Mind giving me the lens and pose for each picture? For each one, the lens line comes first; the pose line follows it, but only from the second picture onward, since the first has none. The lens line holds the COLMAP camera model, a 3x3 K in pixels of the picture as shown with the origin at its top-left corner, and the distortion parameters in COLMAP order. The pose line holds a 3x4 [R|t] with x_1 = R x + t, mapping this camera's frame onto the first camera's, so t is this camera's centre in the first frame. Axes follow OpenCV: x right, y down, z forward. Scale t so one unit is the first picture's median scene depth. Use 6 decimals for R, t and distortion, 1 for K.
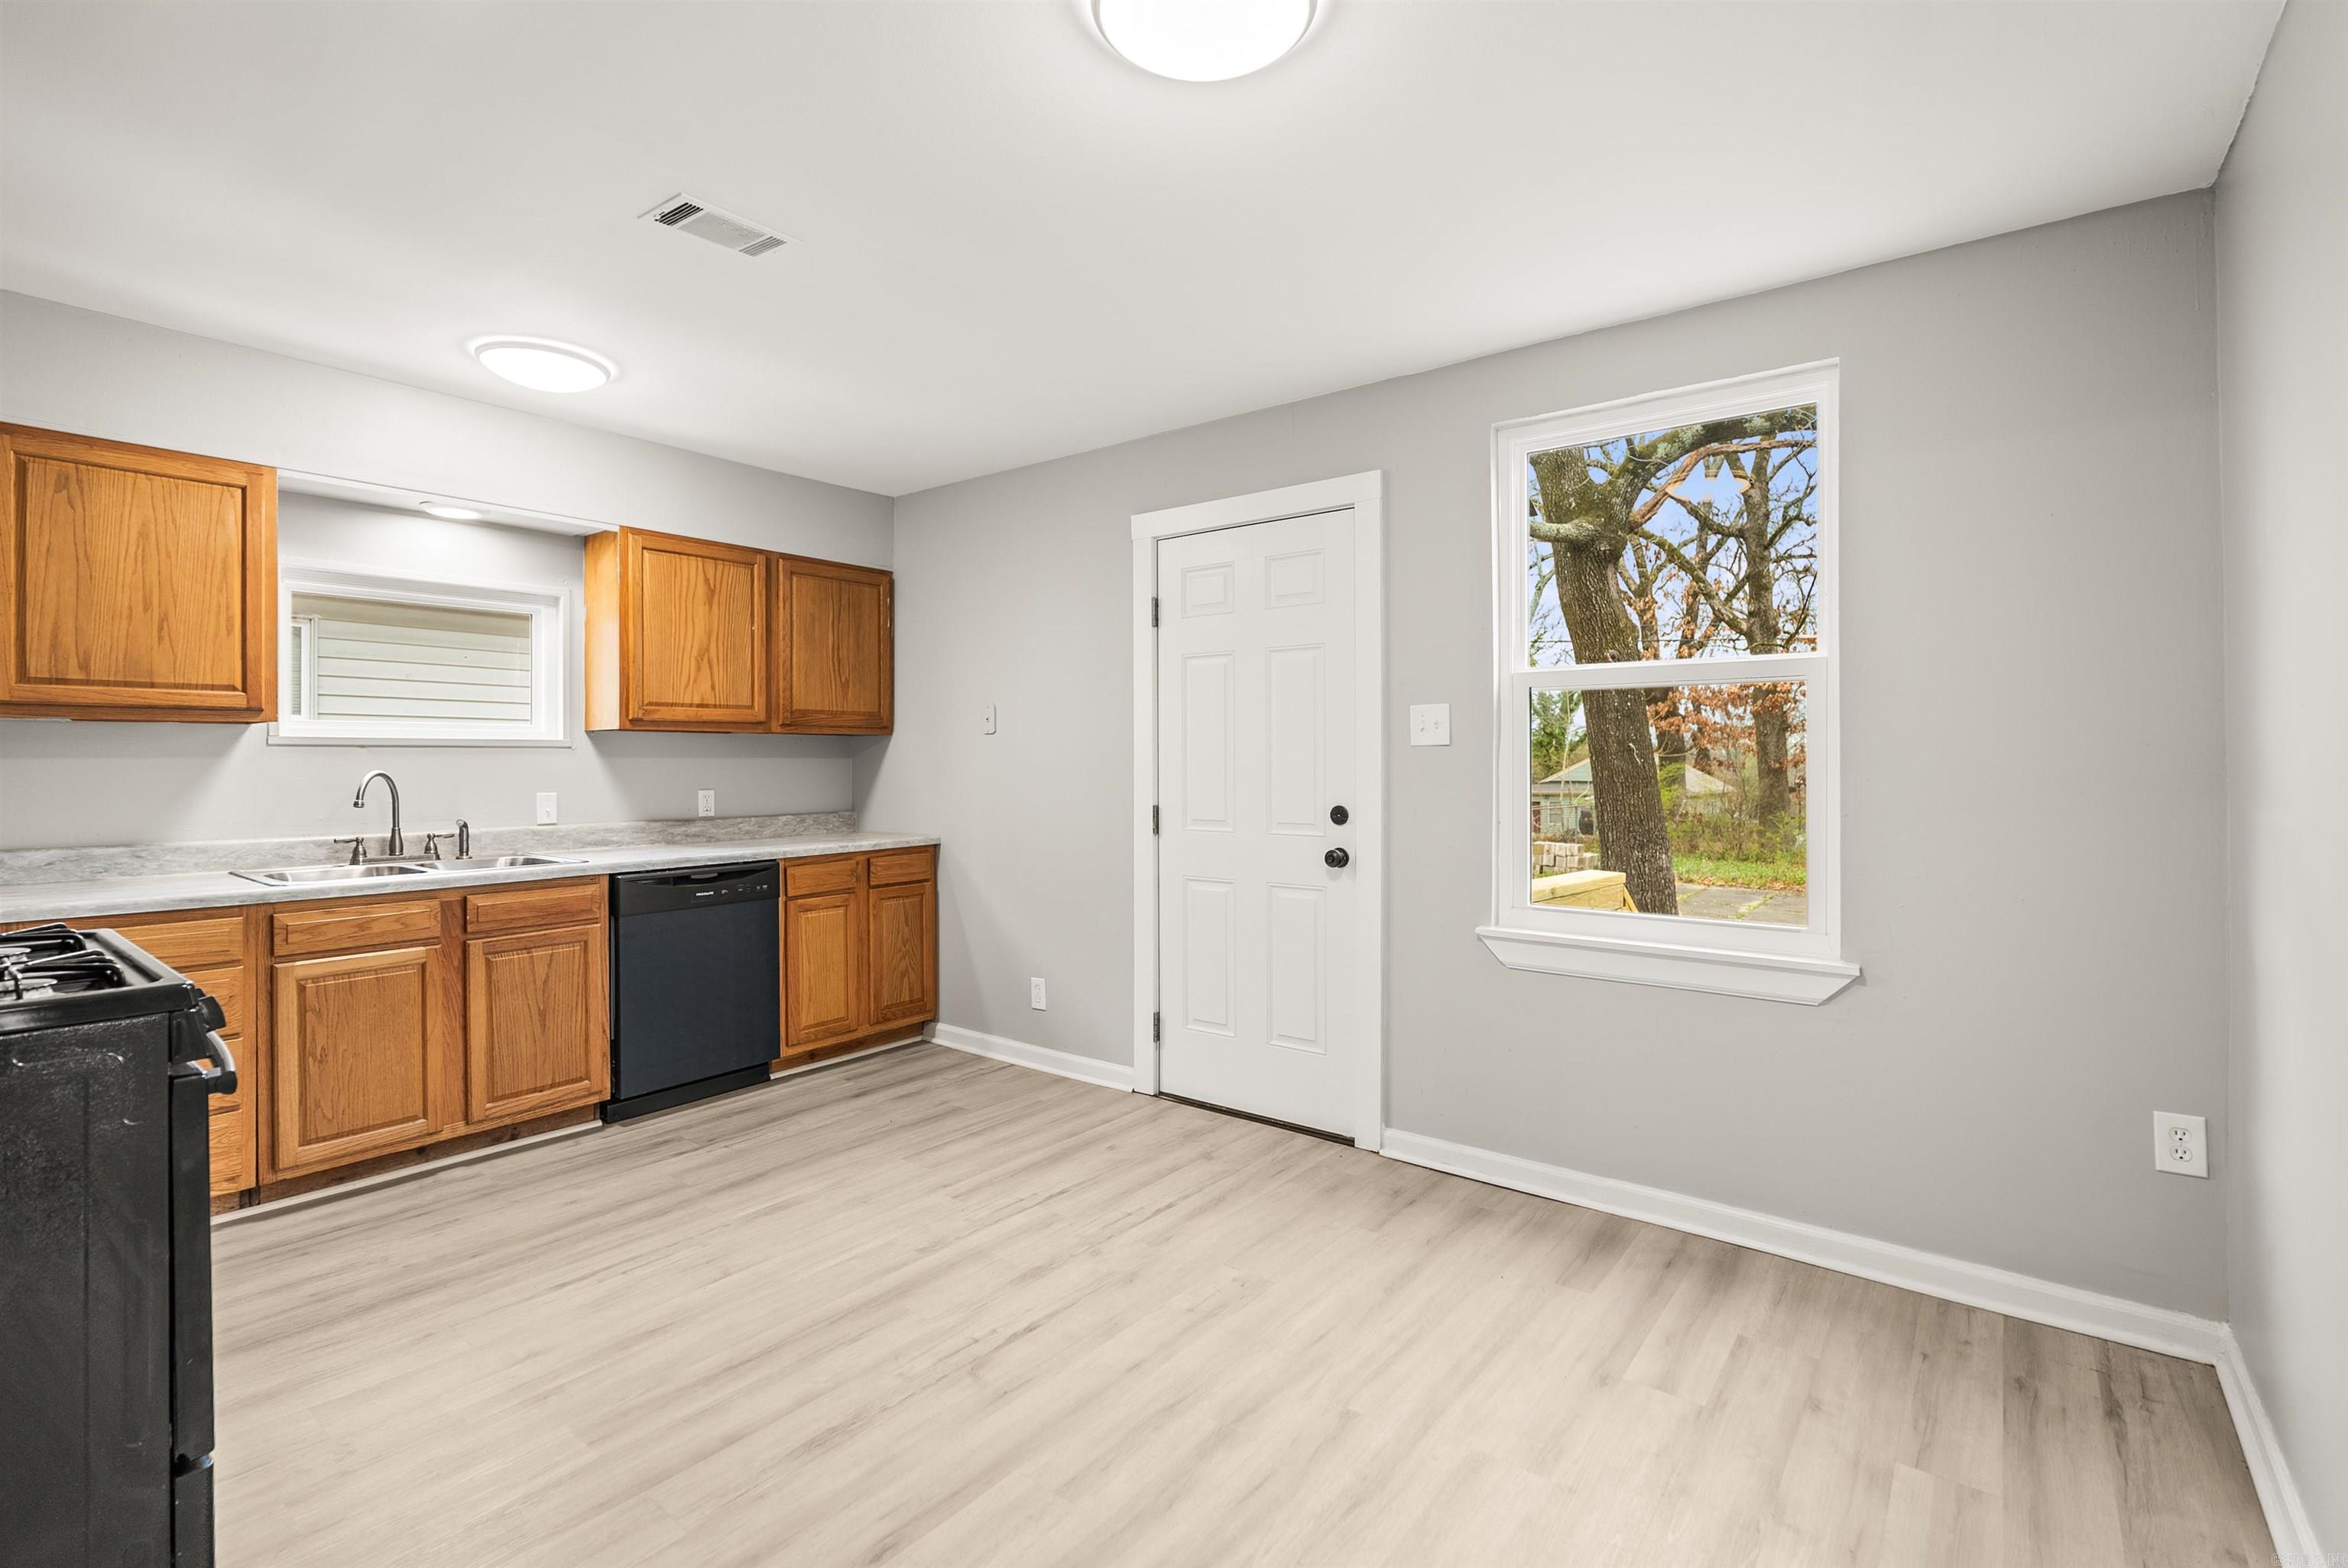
lens RADIAL K [[1059.1, 0, 1171.7], [0, 1059.1, 770.1], [0, 0, 1]] dist [-0.002041, -0.000867]
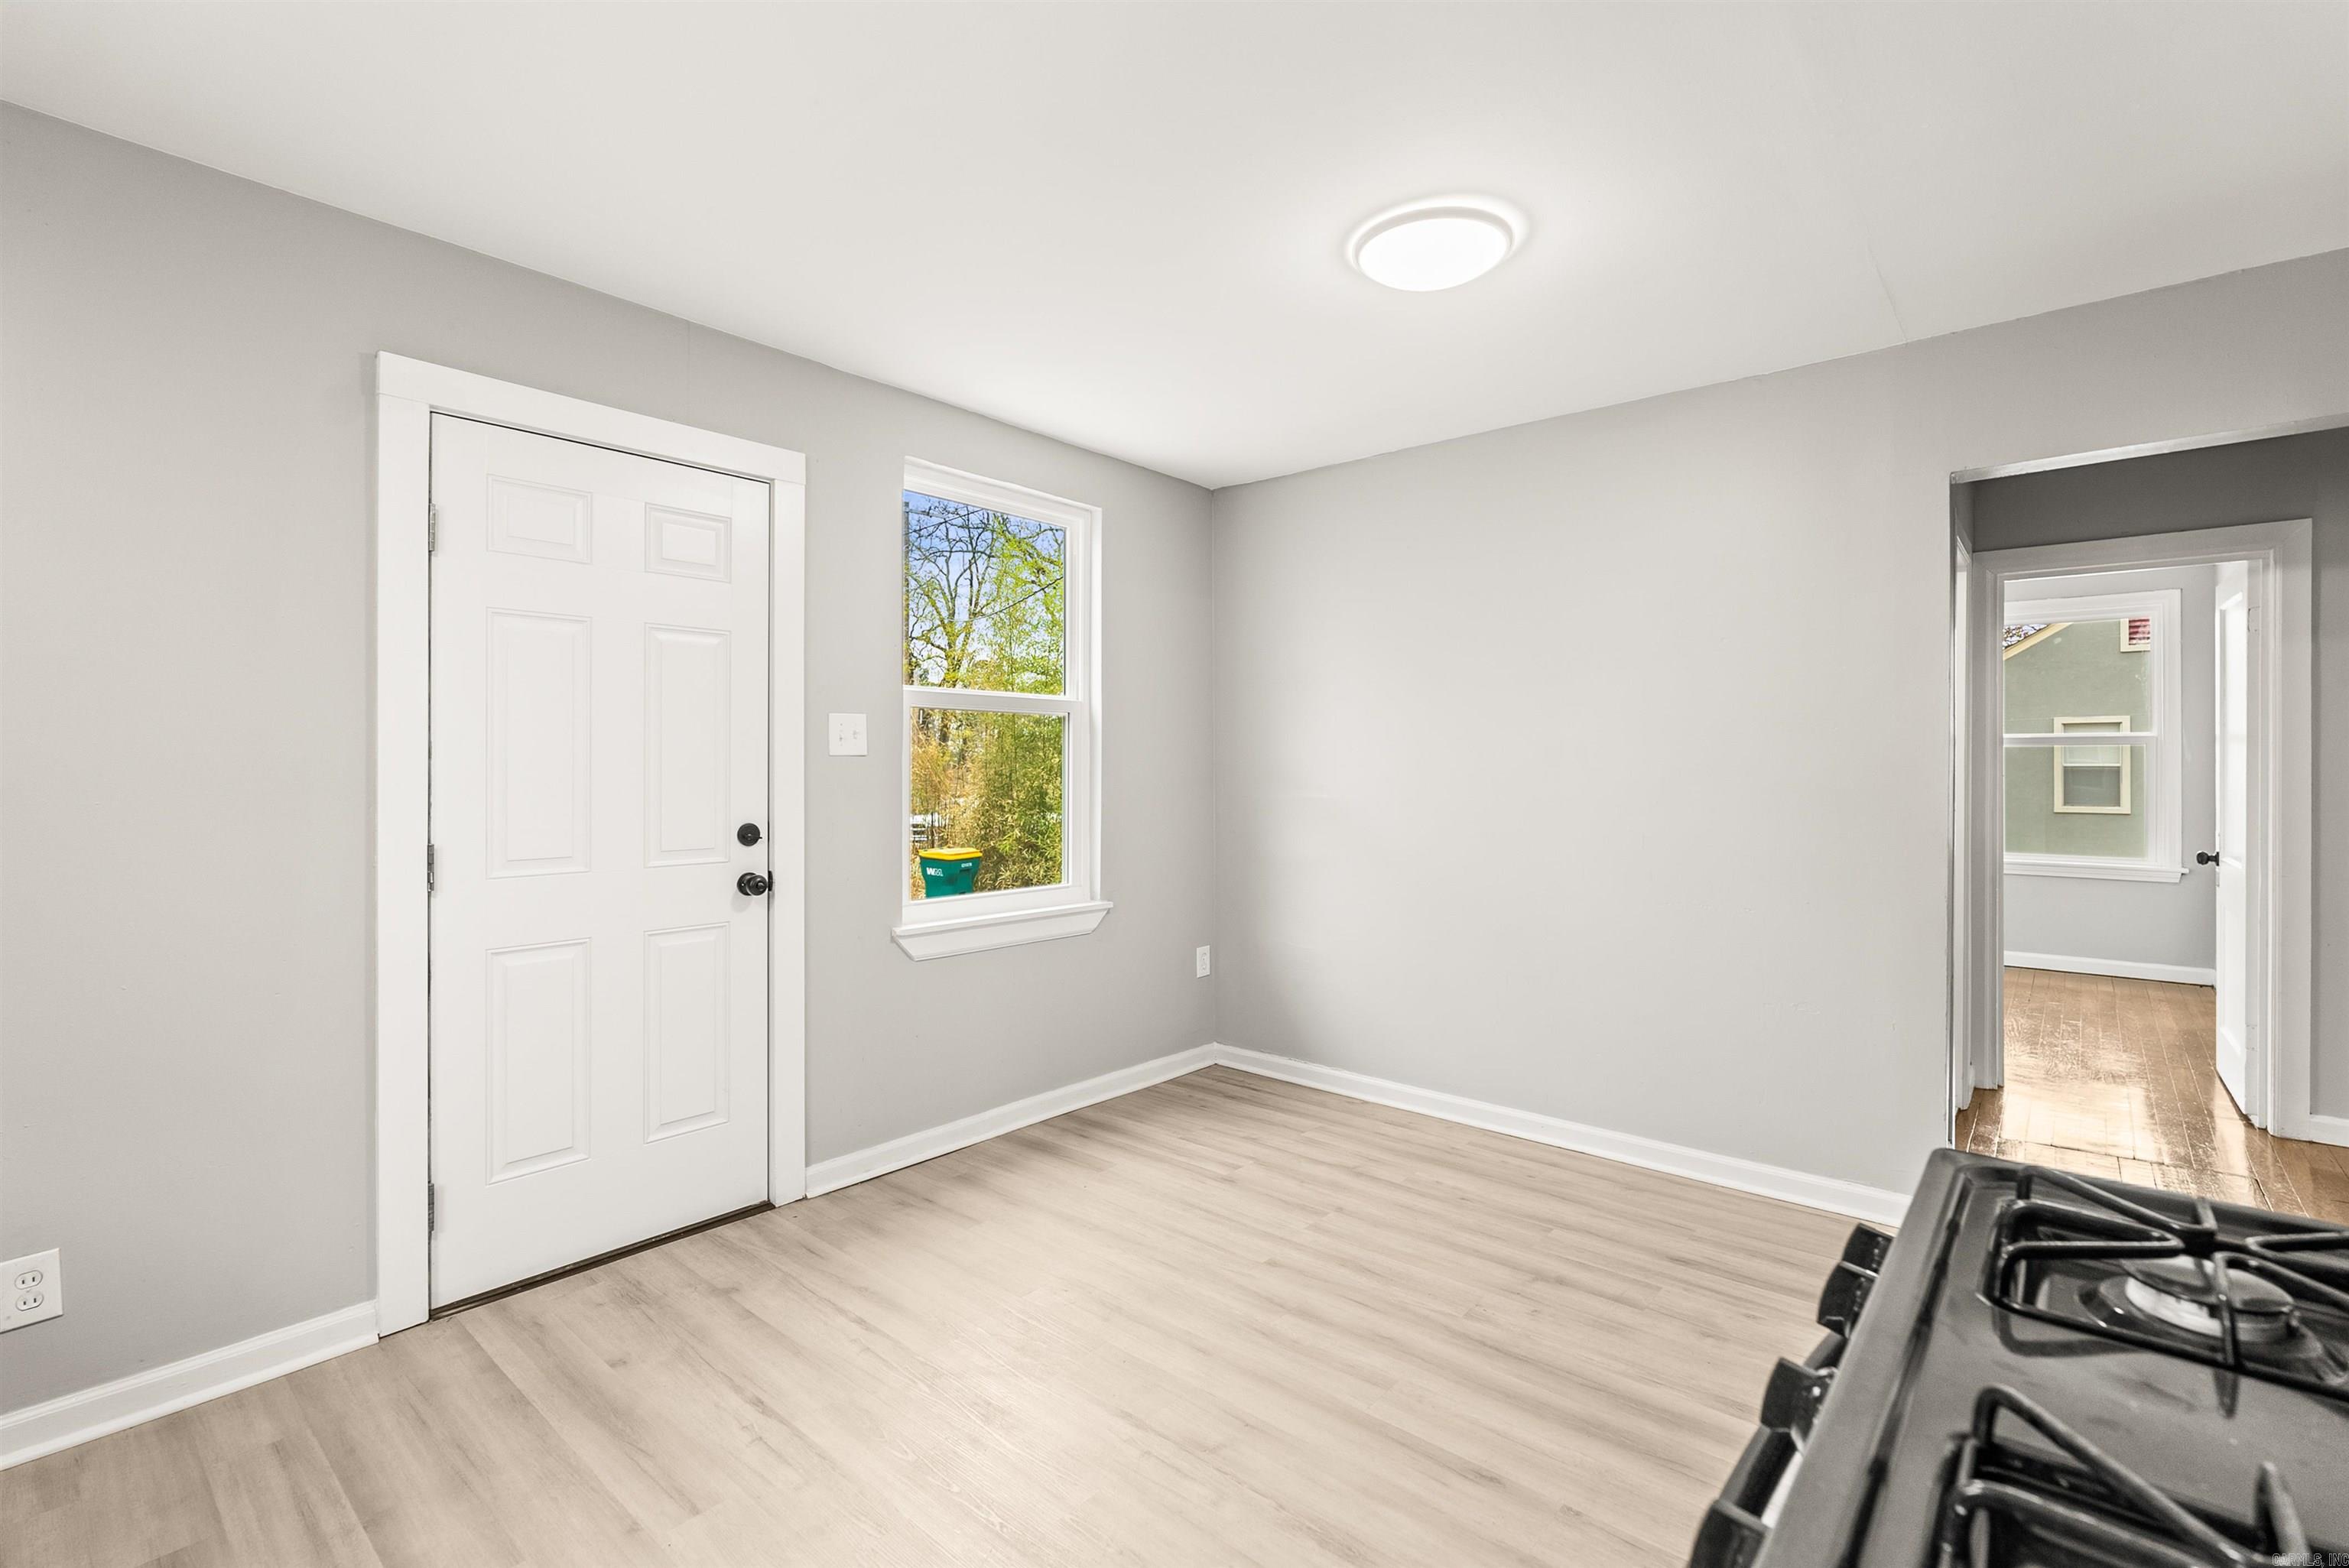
lens RADIAL K [[1059.6, 0, 1173.3], [0, 1059.6, 771.1], [0, 0, 1]] dist [-0.002041, -0.000867]
pose [[0.051597, -0.004704, 0.998657, -0.803224], [0.005581, 0.999975, 0.004422, -0.012182], [-0.998652, 0.005346, 0.051621, 0.721335]]
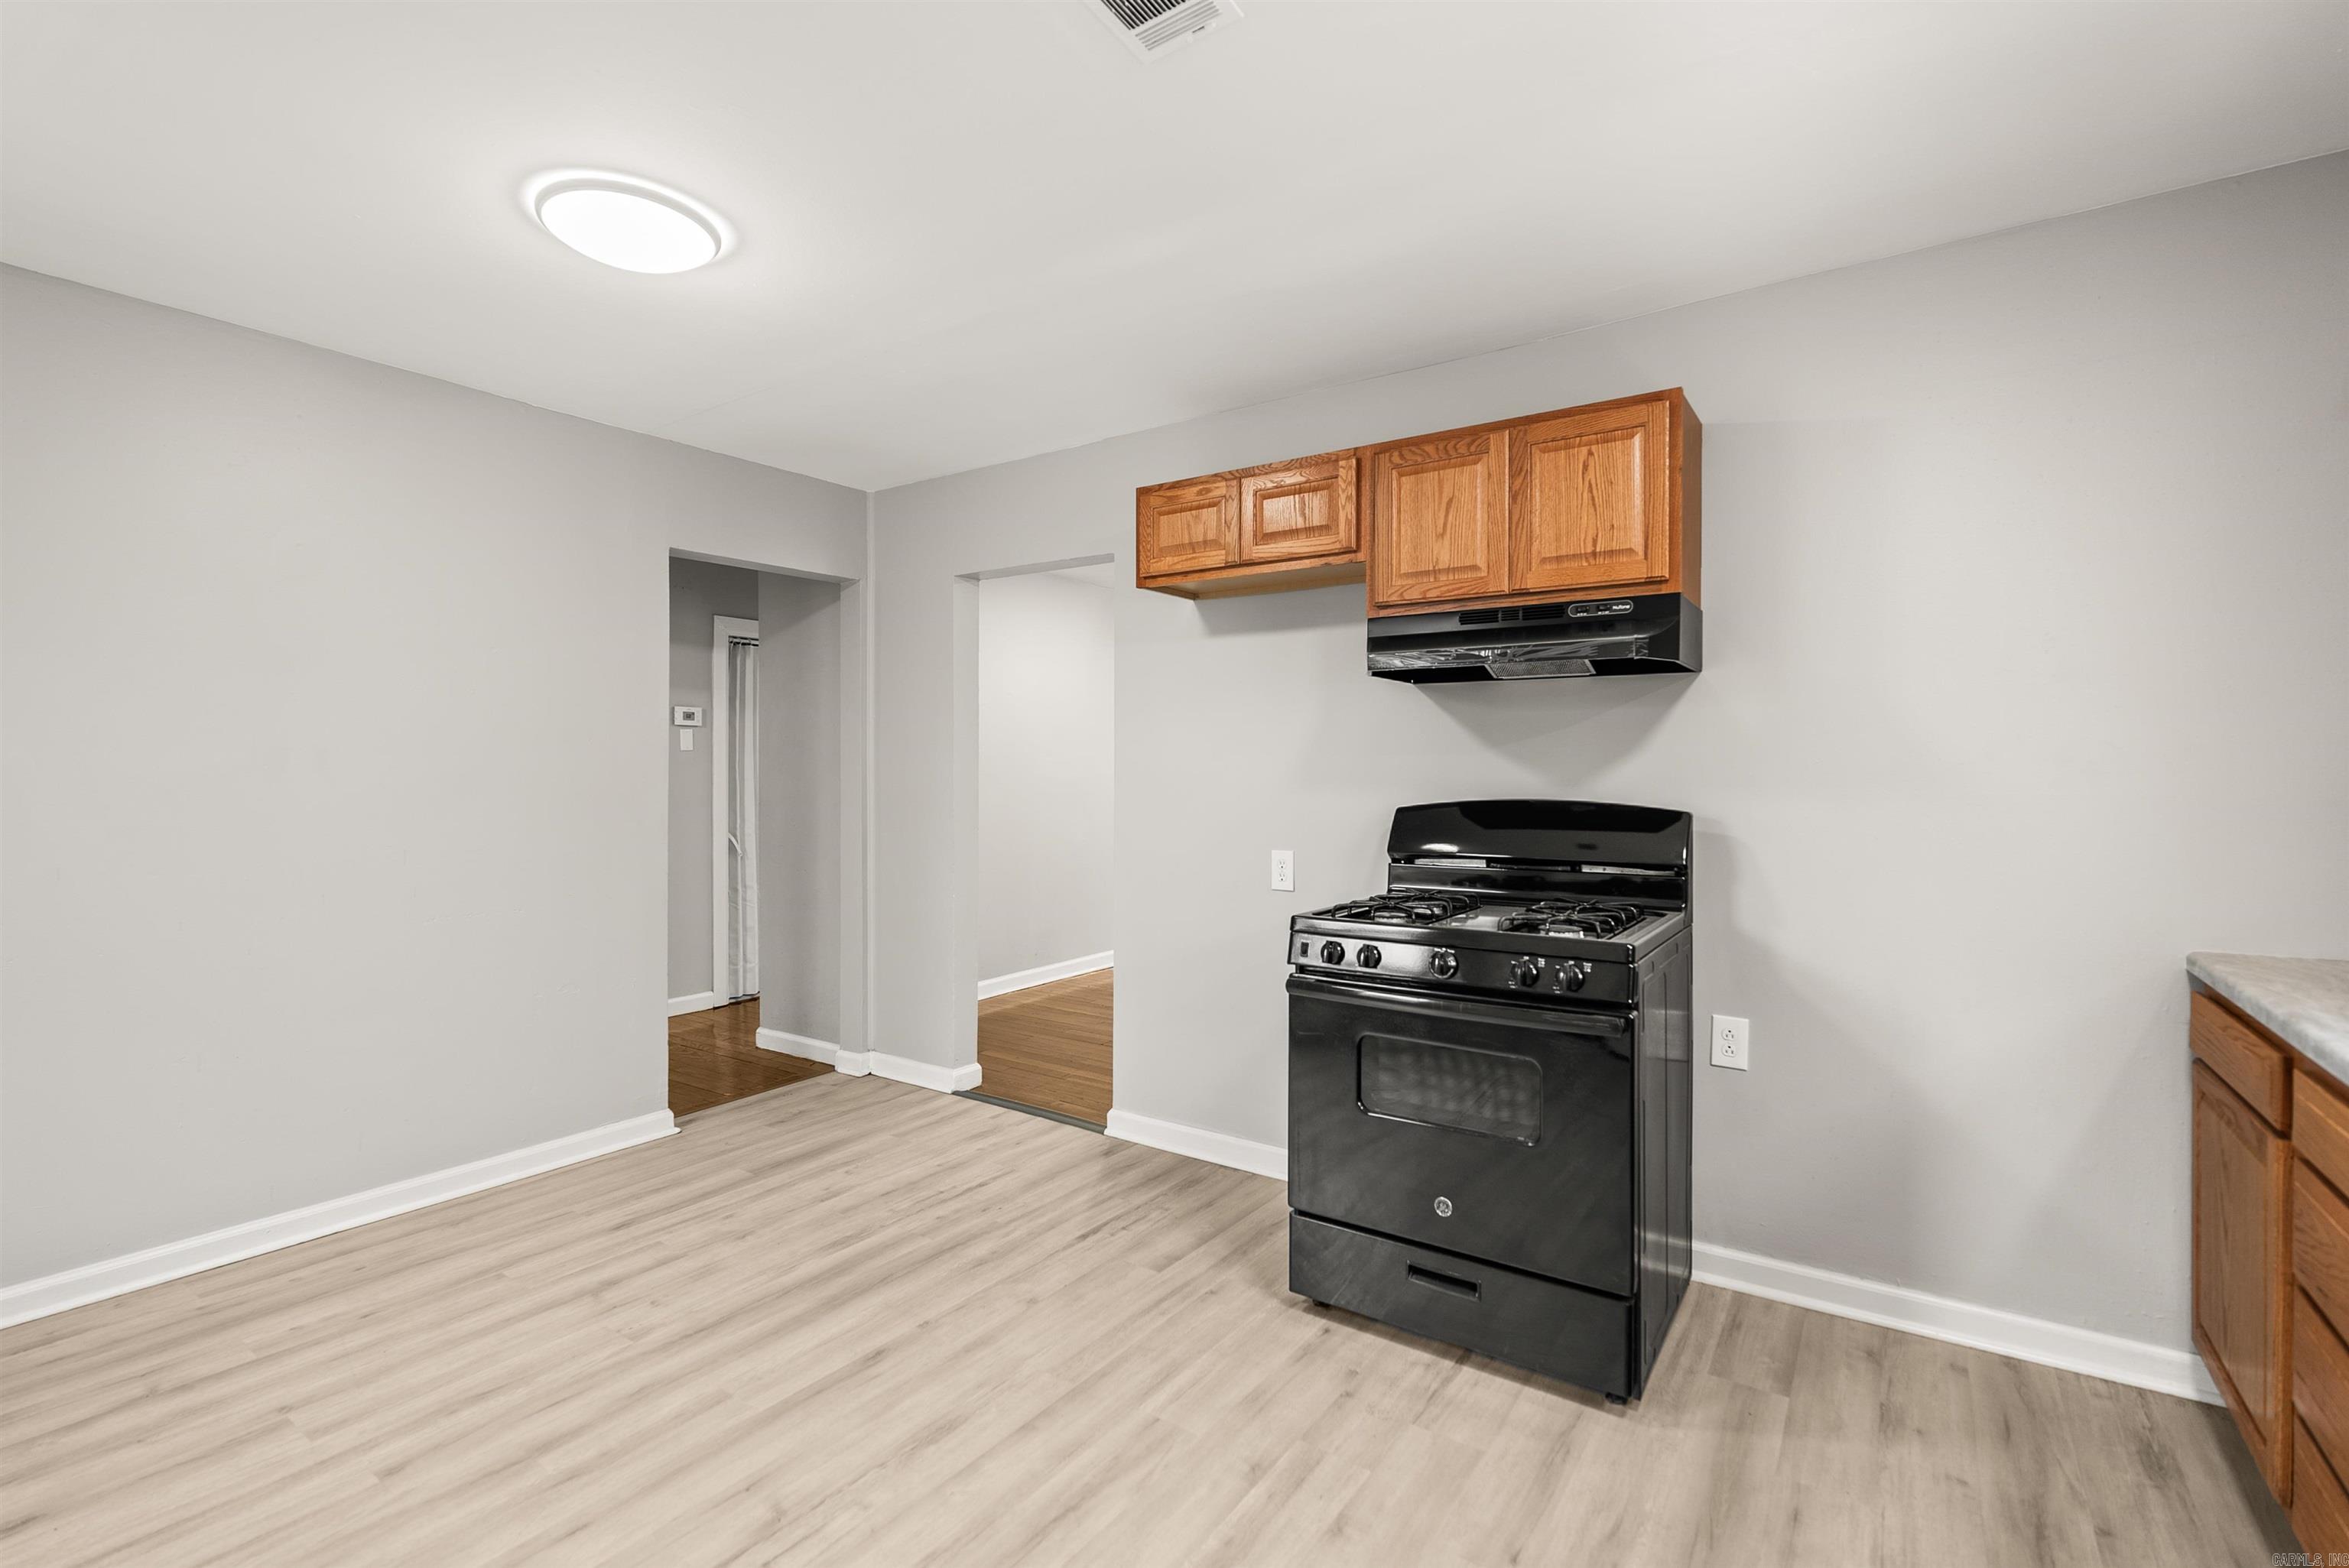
lens RADIAL K [[1059.6, 0, 1172.5], [0, 1059.6, 779.9], [0, 0, 1]] dist [-0.002041, -0.000867]
pose [[-0.998728, 0.000991, -0.050413, -0.336087], [0.000230, 0.999886, 0.015096, -0.019307], [0.050422, 0.015065, -0.998614, 1.356060]]
